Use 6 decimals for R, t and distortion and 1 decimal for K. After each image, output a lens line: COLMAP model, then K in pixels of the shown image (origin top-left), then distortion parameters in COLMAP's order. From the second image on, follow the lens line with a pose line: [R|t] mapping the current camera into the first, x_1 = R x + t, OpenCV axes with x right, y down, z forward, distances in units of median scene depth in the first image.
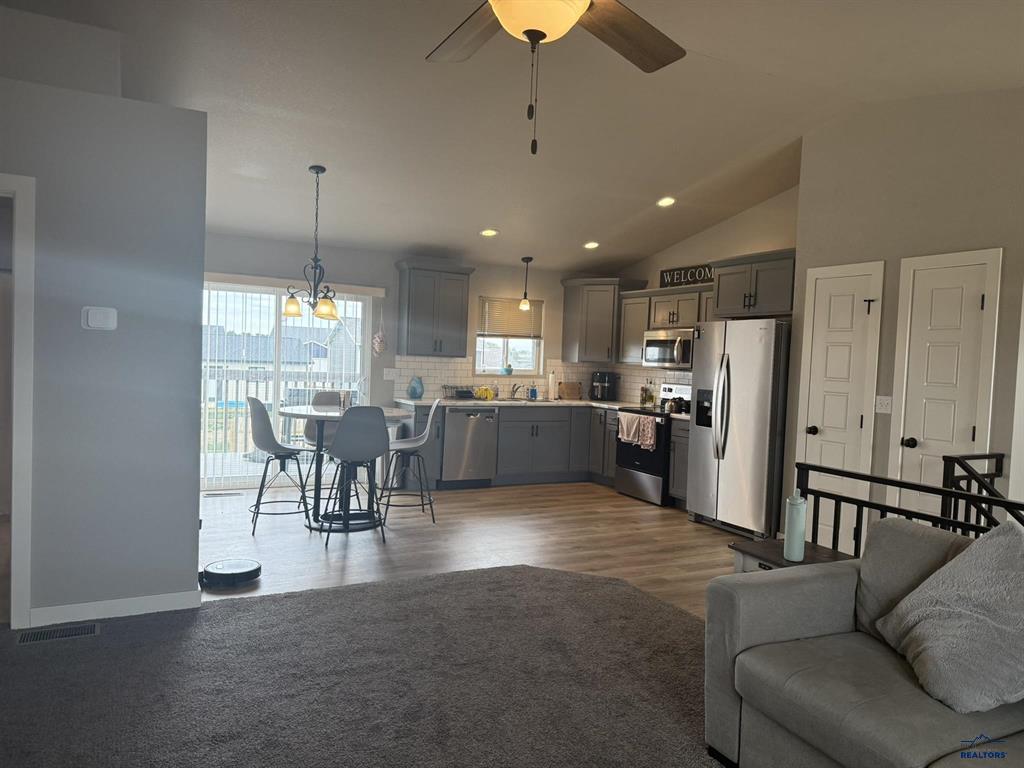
lens RADIAL K [[725.9, 0, 512.3], [0, 725.9, 384.6], [0, 0, 1]] dist [0.024320, -0.036029]
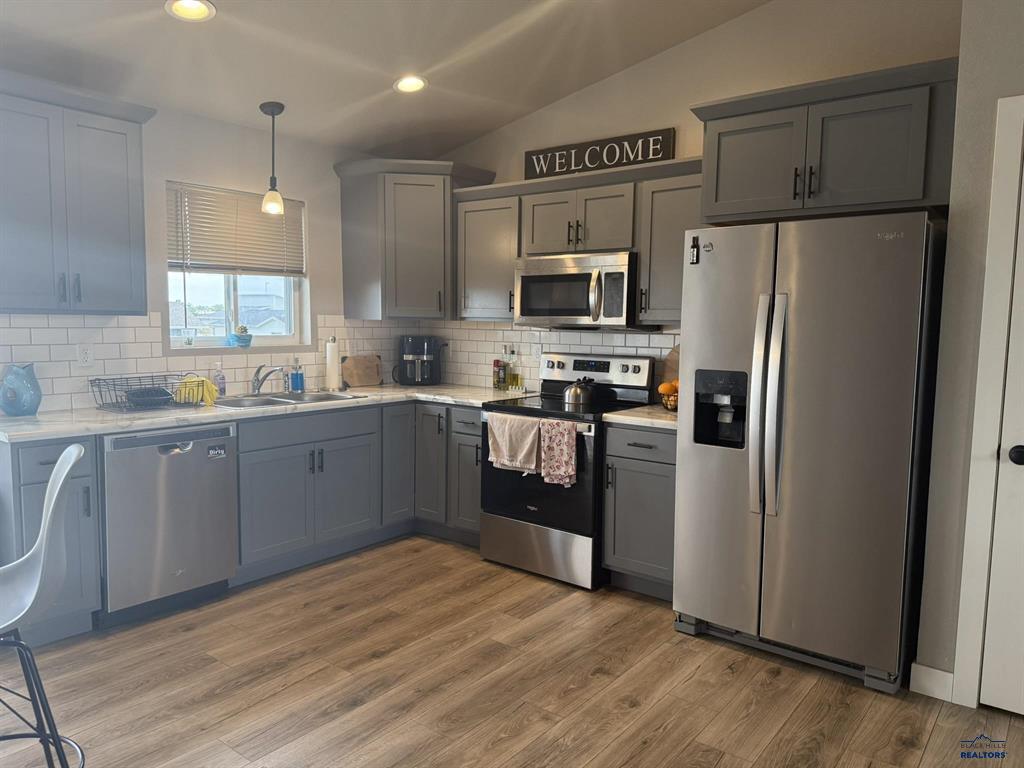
lens RADIAL K [[725.9, 0, 531.8], [0, 725.9, 392.3], [0, 0, 1]] dist [0.024320, -0.036029]
pose [[0.904366, -0.067479, 0.421389, -0.040426], [0.036228, 0.995995, 0.081743, -0.017412], [-0.425218, -0.058659, 0.903188, 0.478437]]
